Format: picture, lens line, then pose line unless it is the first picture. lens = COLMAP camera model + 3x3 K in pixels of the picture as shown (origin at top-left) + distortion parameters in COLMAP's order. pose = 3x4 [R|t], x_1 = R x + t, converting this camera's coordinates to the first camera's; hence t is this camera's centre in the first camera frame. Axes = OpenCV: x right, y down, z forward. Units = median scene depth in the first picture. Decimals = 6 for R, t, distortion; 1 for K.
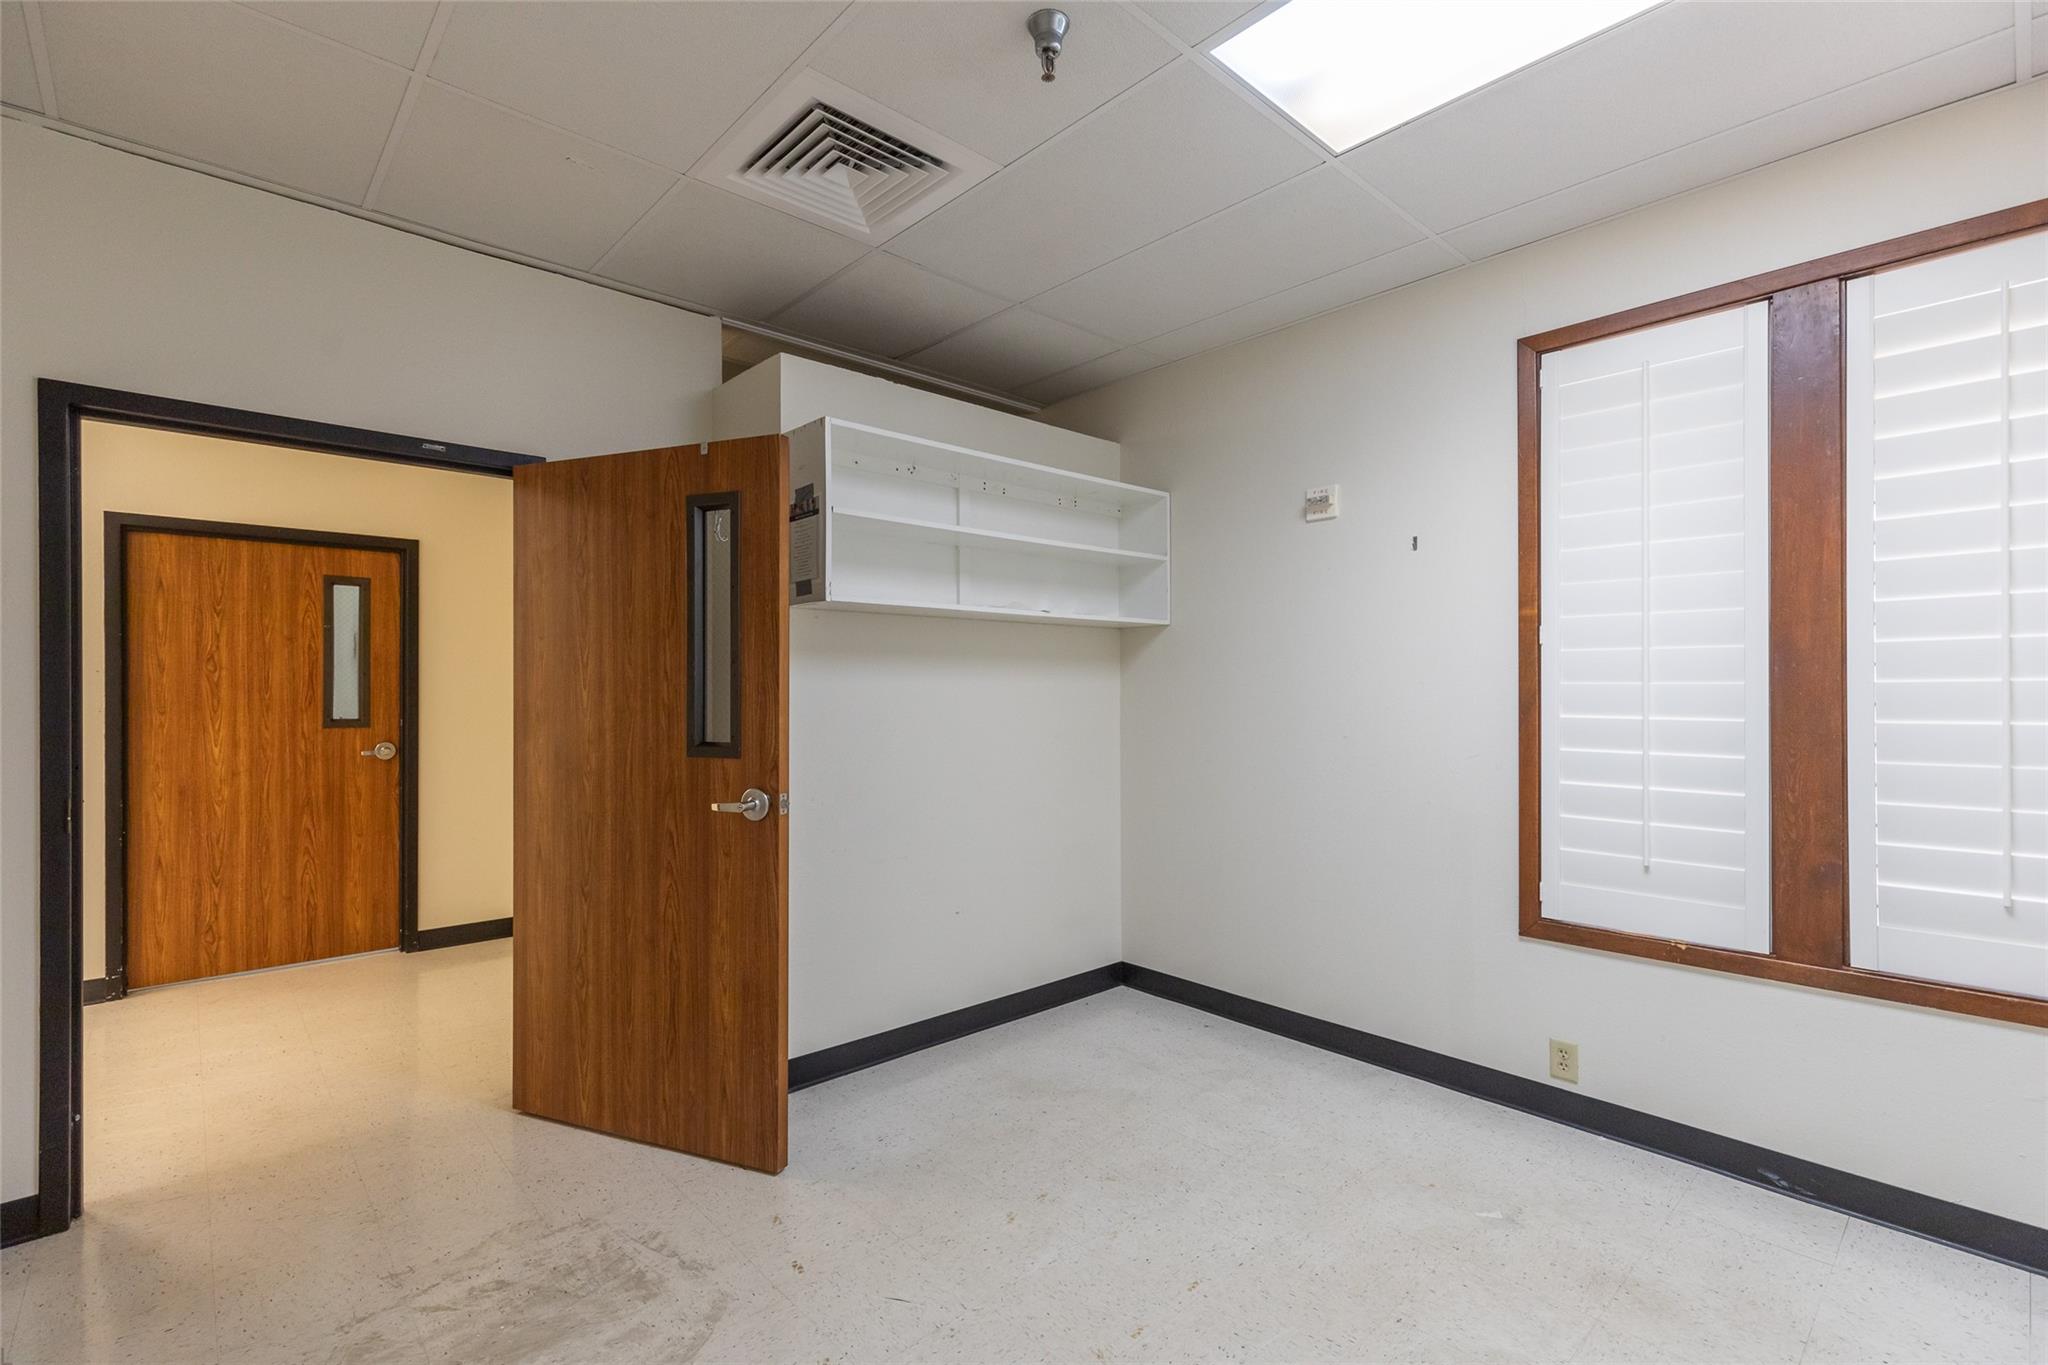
lens RADIAL K [[930.8, 0, 1026.1], [0, 930.8, 690.7], [0, 0, 1]] dist [0.000030, 0.000394]
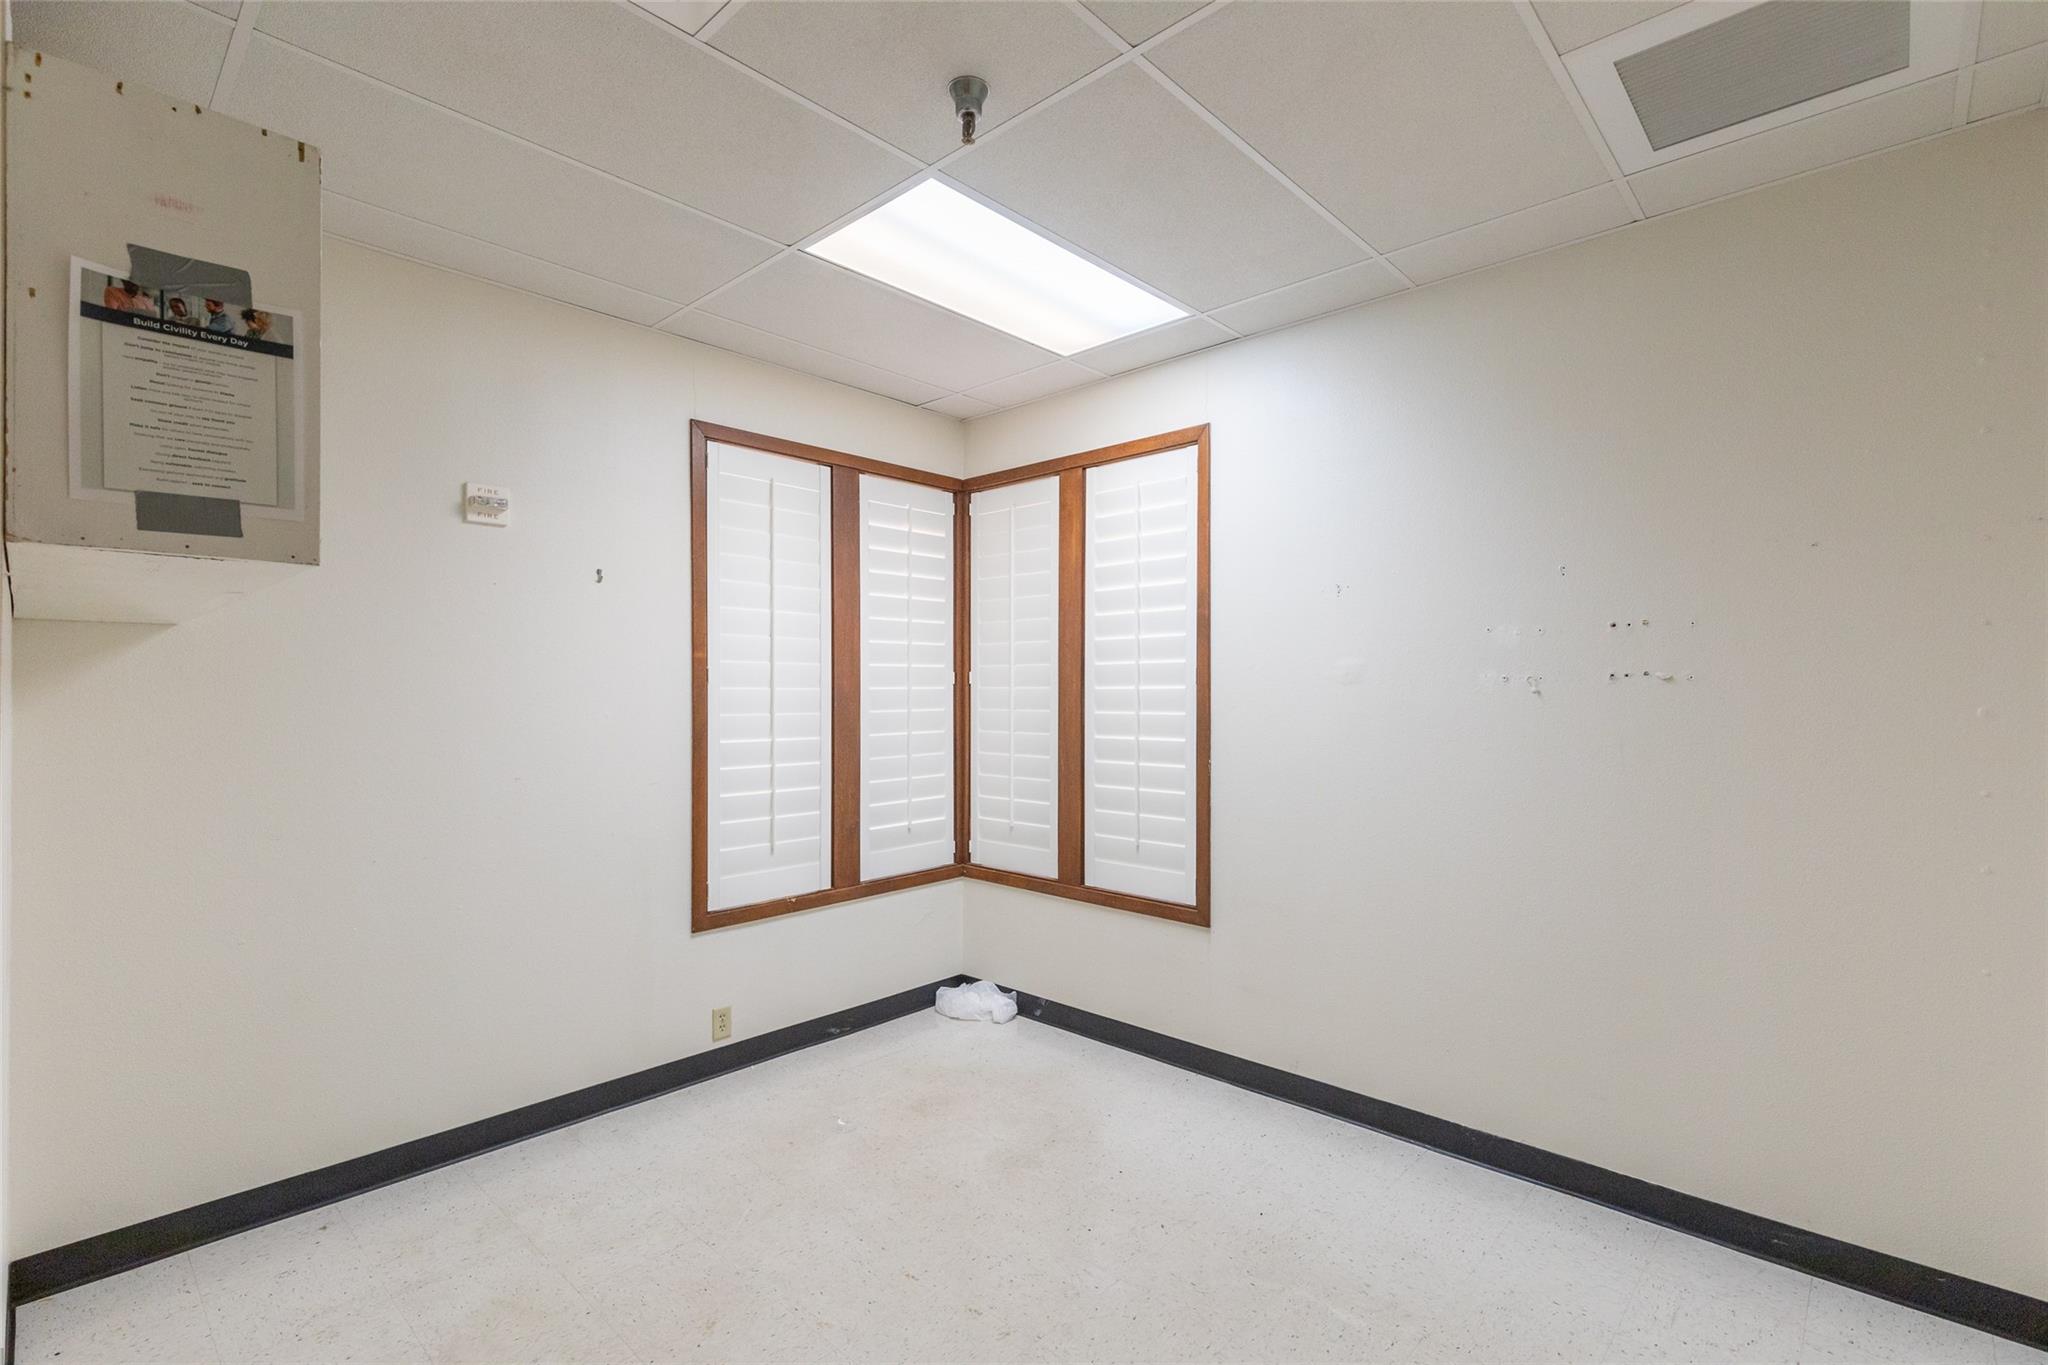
lens RADIAL K [[930.8, 0, 1025.3], [0, 930.8, 687.4], [0, 0, 1]] dist [0.000030, 0.000394]
pose [[-0.084059, 0.005282, 0.996447, -0.675320], [-0.001721, 0.999984, -0.005446, -0.038784], [-0.996459, -0.002172, -0.084049, 0.700787]]
